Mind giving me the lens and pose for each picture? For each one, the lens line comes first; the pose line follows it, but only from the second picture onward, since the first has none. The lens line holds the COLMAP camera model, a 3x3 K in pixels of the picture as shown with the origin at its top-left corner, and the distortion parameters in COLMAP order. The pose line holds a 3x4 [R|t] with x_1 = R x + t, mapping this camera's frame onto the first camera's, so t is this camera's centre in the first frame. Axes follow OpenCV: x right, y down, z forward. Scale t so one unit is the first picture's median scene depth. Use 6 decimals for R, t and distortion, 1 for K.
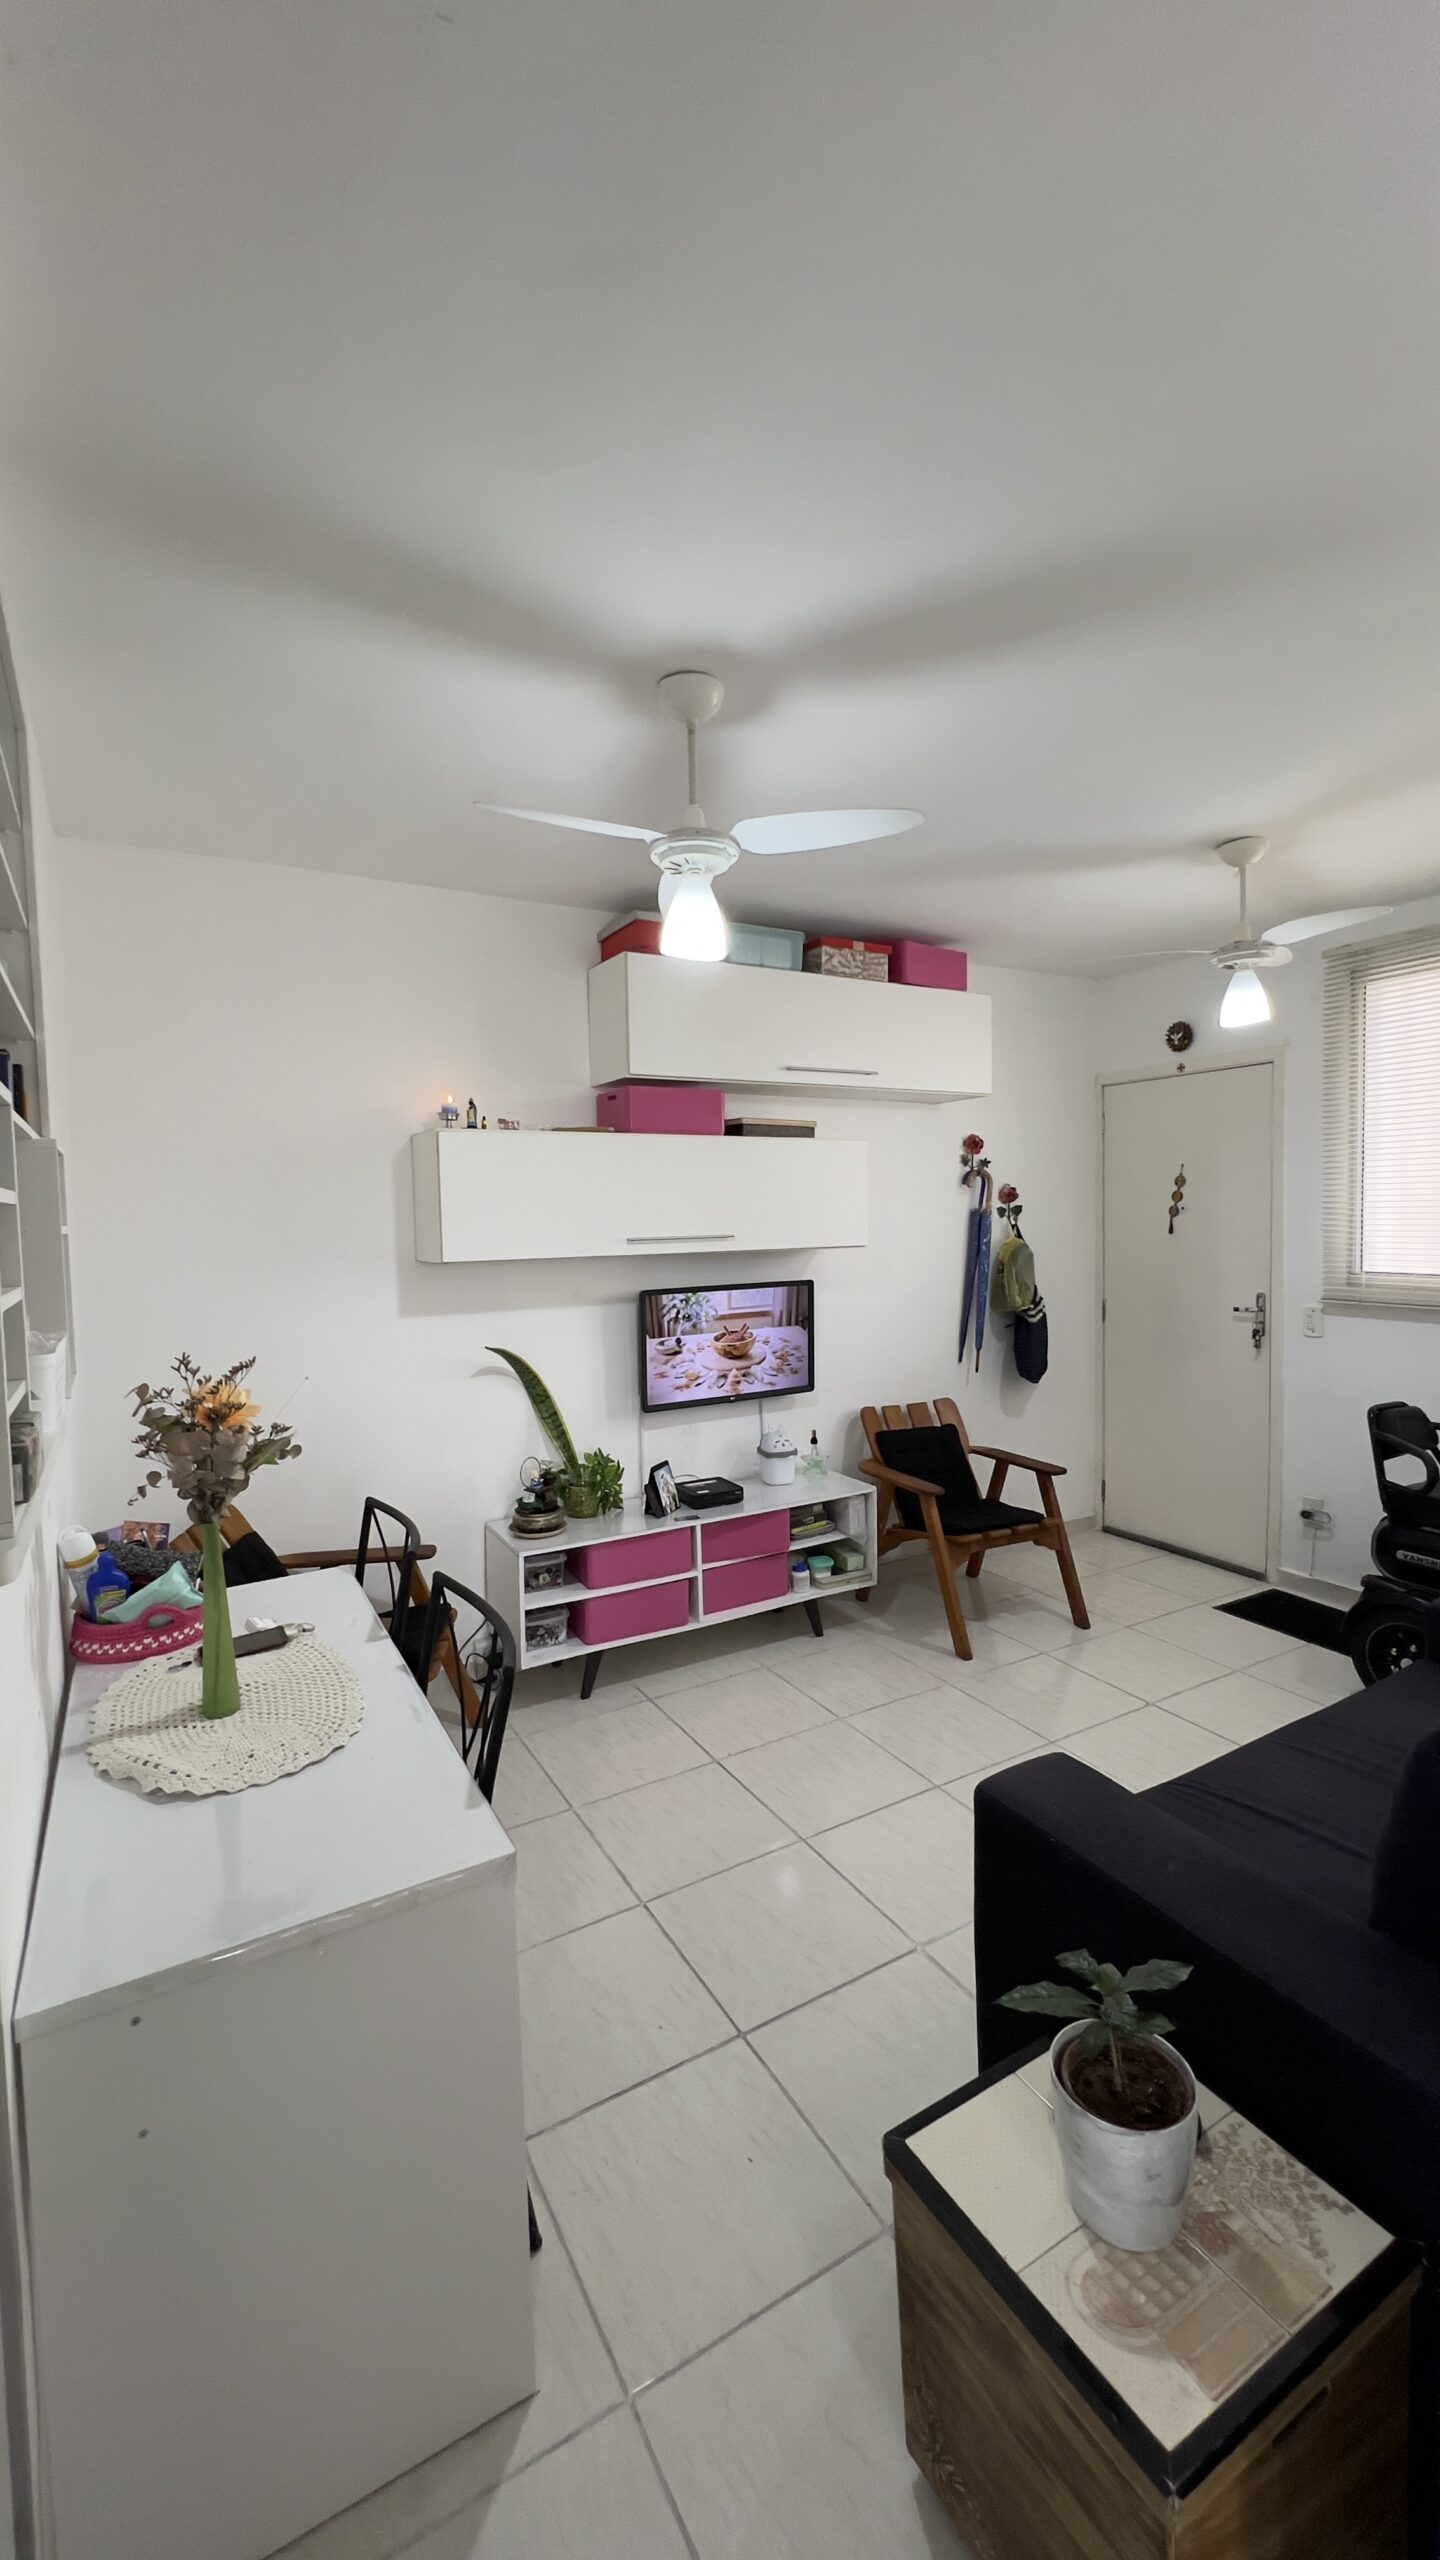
lens RADIAL K [[1026.0, 0, 719.4], [0, 1026.0, 1278.9], [0, 0, 1]] dist [-0.001773, 0.000343]
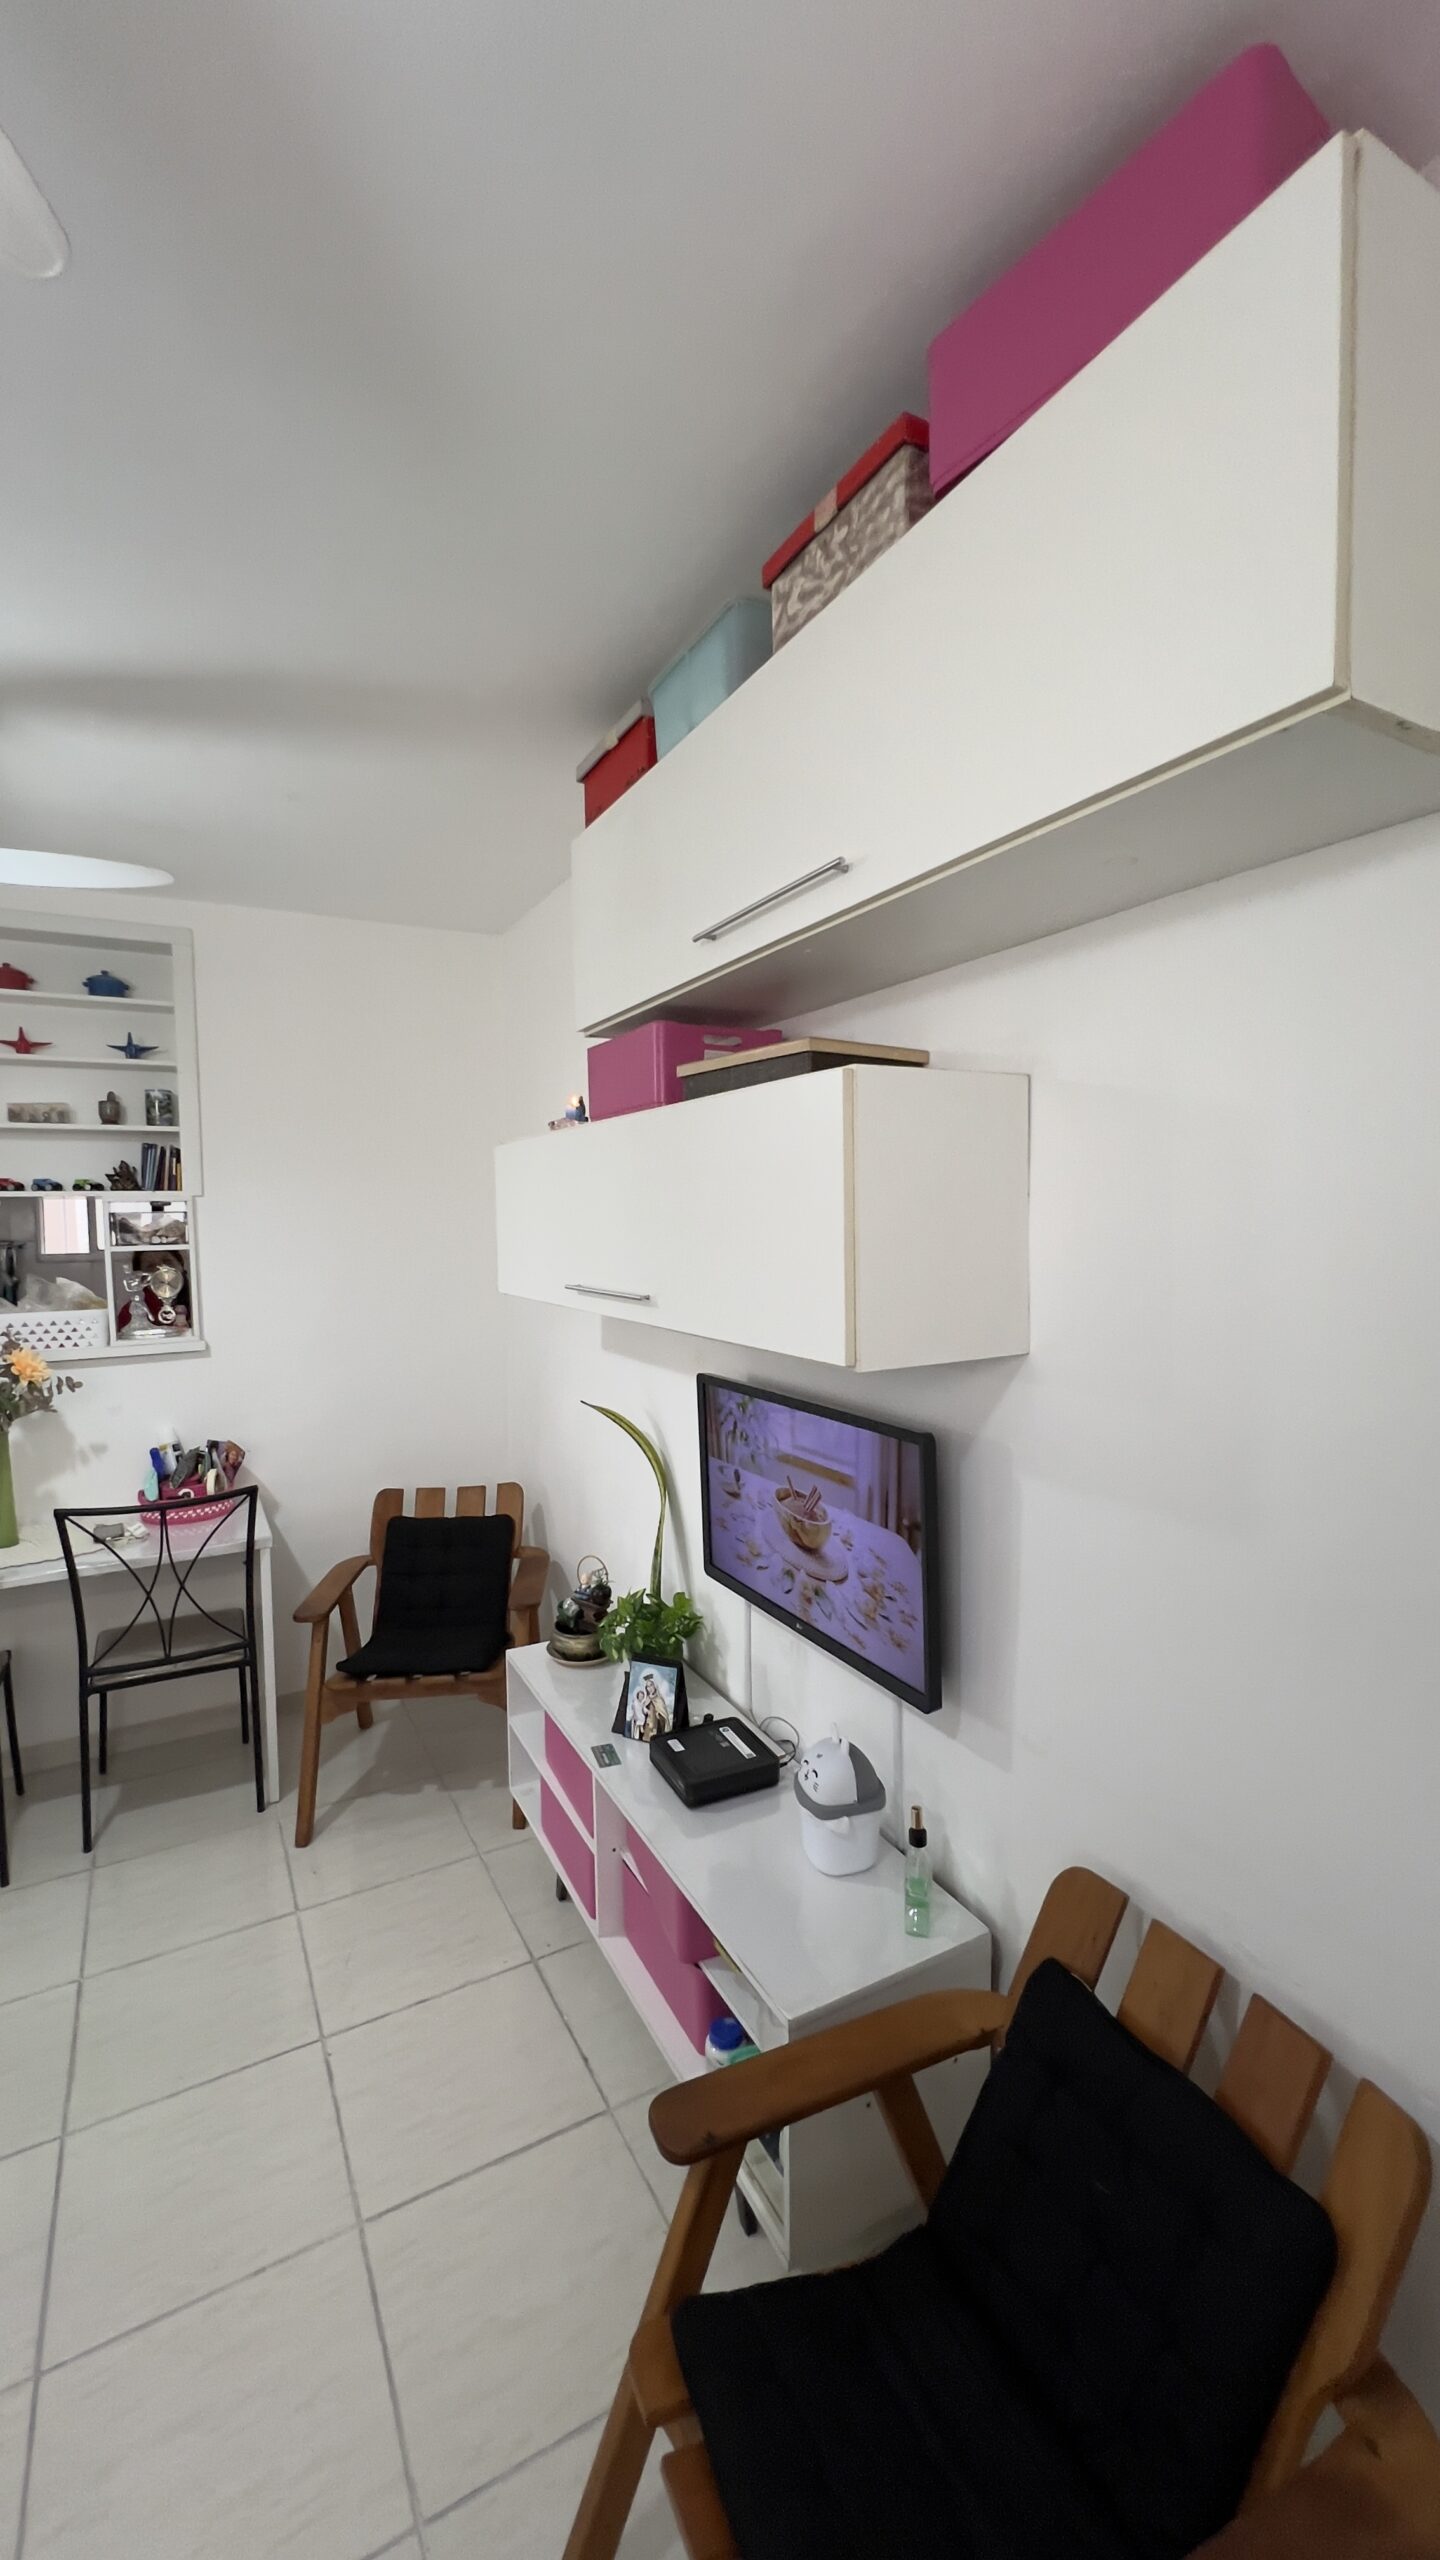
lens RADIAL K [[1026.0, 0, 720.5], [0, 1026.0, 1284.2], [0, 0, 1]] dist [-0.001773, 0.000343]
pose [[-0.015759, 0.084426, -0.996305, 0.507897], [-0.061099, 0.994486, 0.085238, -0.090150], [0.998007, 0.062216, -0.010513, 0.987632]]
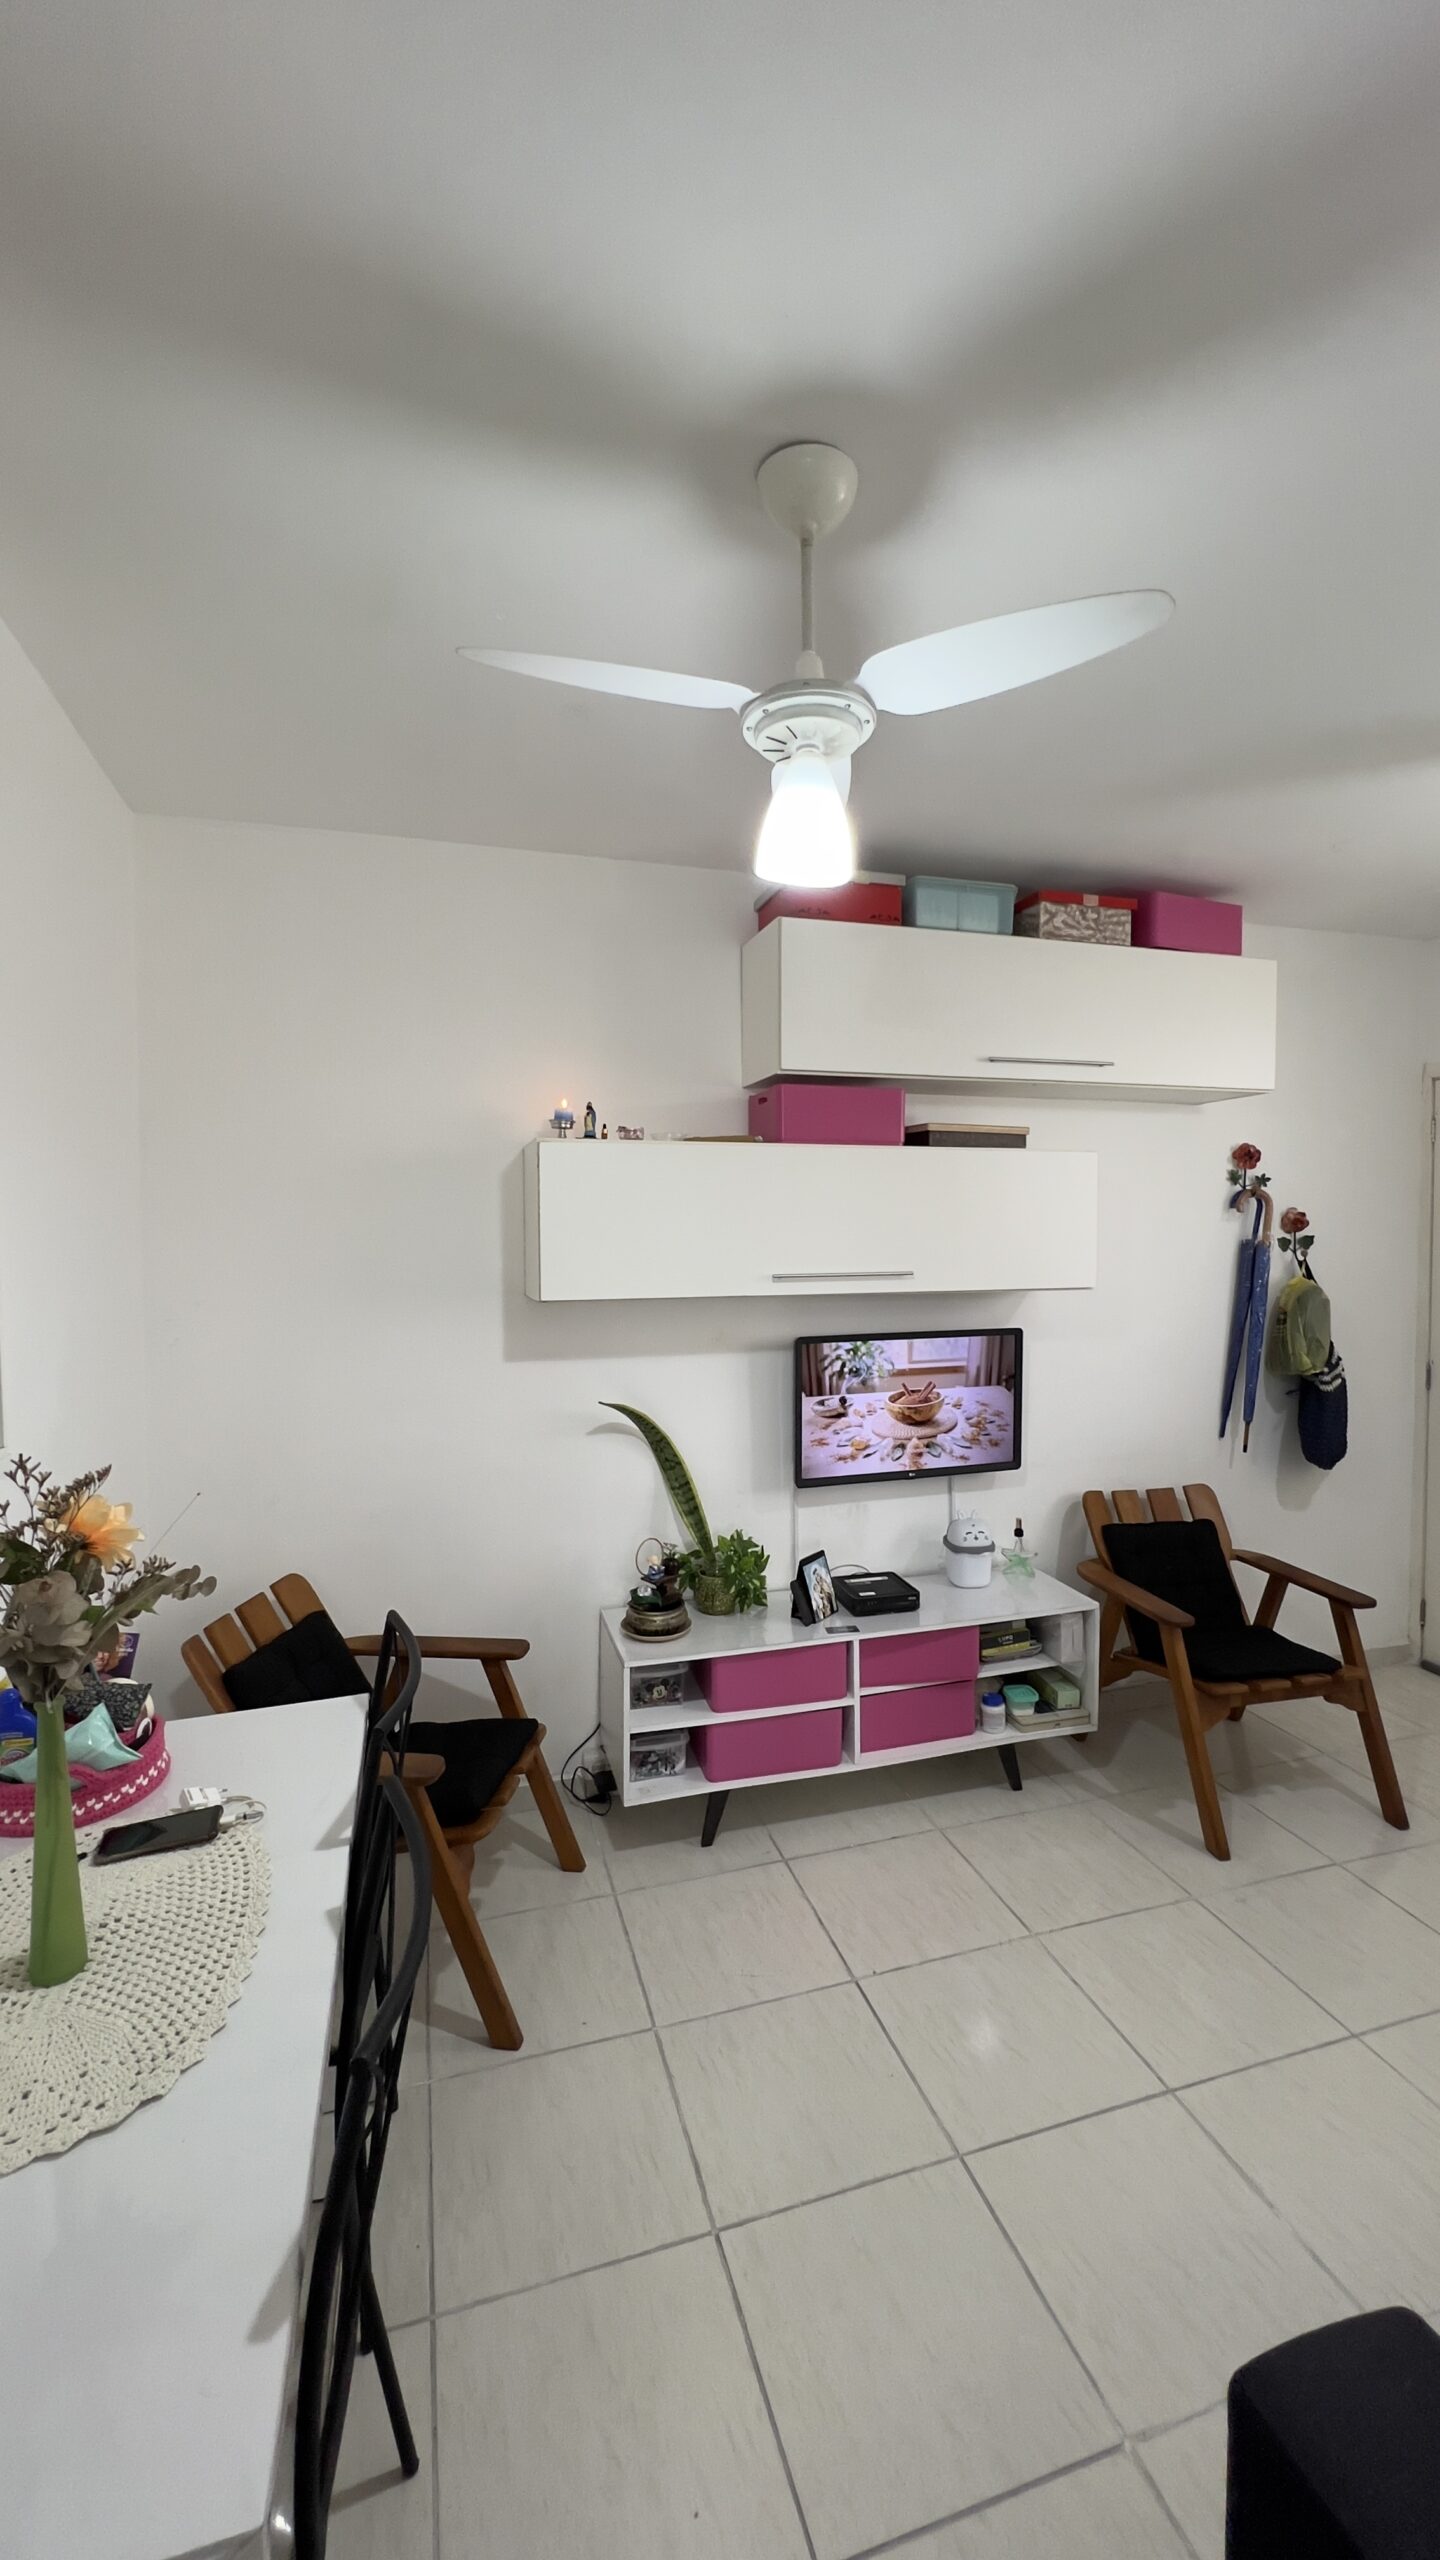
lens RADIAL K [[1026.0, 0, 721.6], [0, 1026.0, 1276.2], [0, 0, 1]] dist [-0.001773, 0.000343]
pose [[0.974231, 0.024159, -0.224255, 0.045243], [-0.027566, 0.999547, -0.012074, -0.024798], [0.223862, 0.017945, 0.974456, 0.191339]]
